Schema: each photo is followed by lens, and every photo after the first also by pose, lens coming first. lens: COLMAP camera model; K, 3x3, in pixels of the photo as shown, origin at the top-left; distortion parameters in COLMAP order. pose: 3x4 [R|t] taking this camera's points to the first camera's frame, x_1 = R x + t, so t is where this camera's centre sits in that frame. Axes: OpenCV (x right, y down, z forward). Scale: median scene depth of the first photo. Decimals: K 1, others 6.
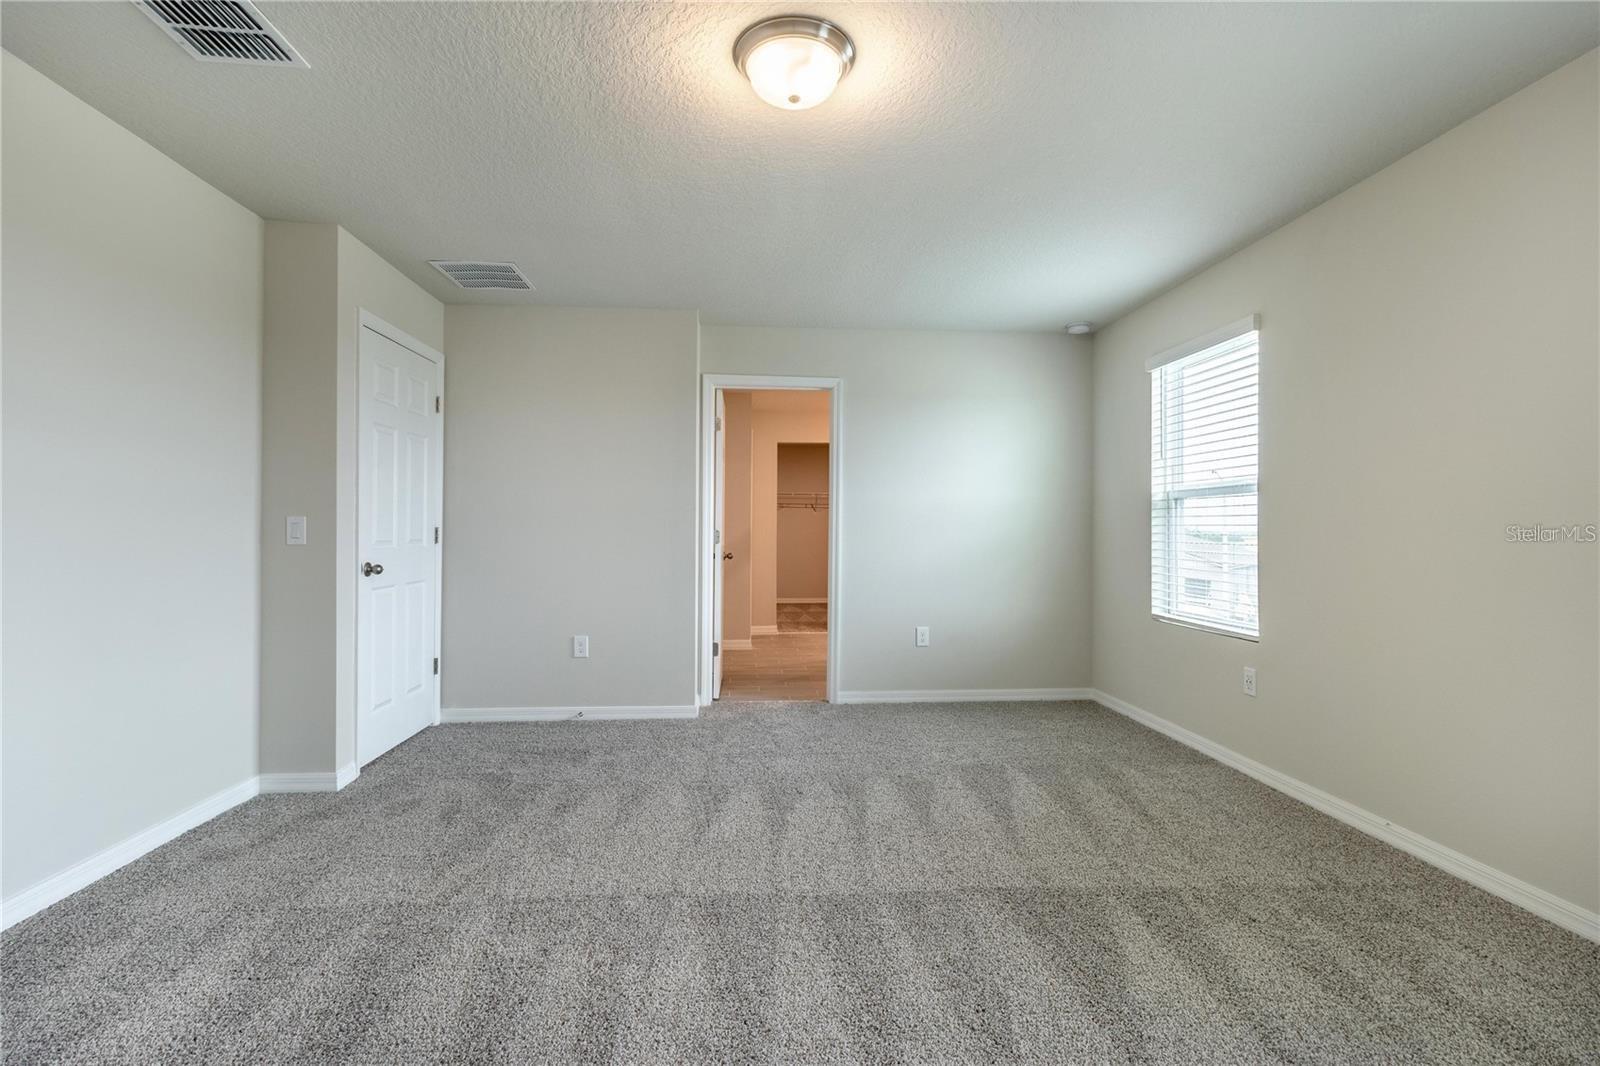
lens RADIAL K [[761.4, 0, 792.5], [0, 761.4, 526.3], [0, 0, 1]] dist [0.002043, -0.000350]
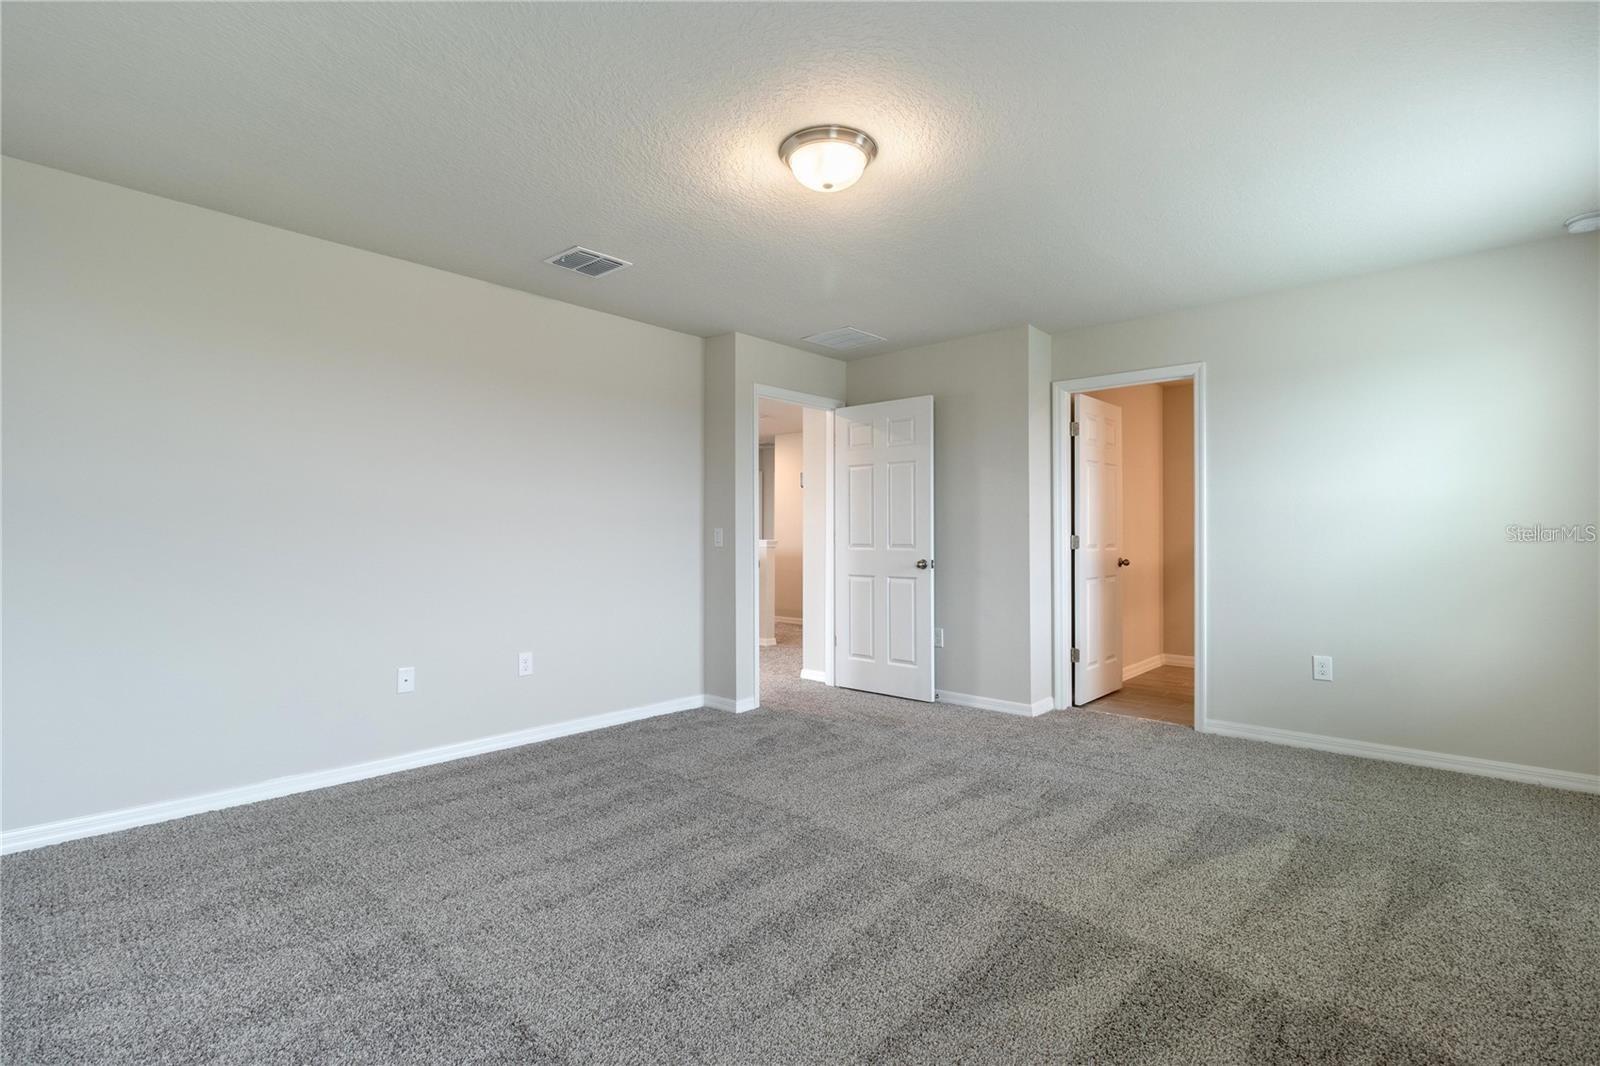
lens RADIAL K [[761.4, 0, 792.5], [0, 761.4, 526.3], [0, 0, 1]] dist [0.002043, -0.000350]
pose [[0.672130, -0.015168, -0.740278, 0.590649], [0.009153, 0.999884, -0.012177, 0.002749], [0.740377, 0.001409, 0.672191, 0.087358]]
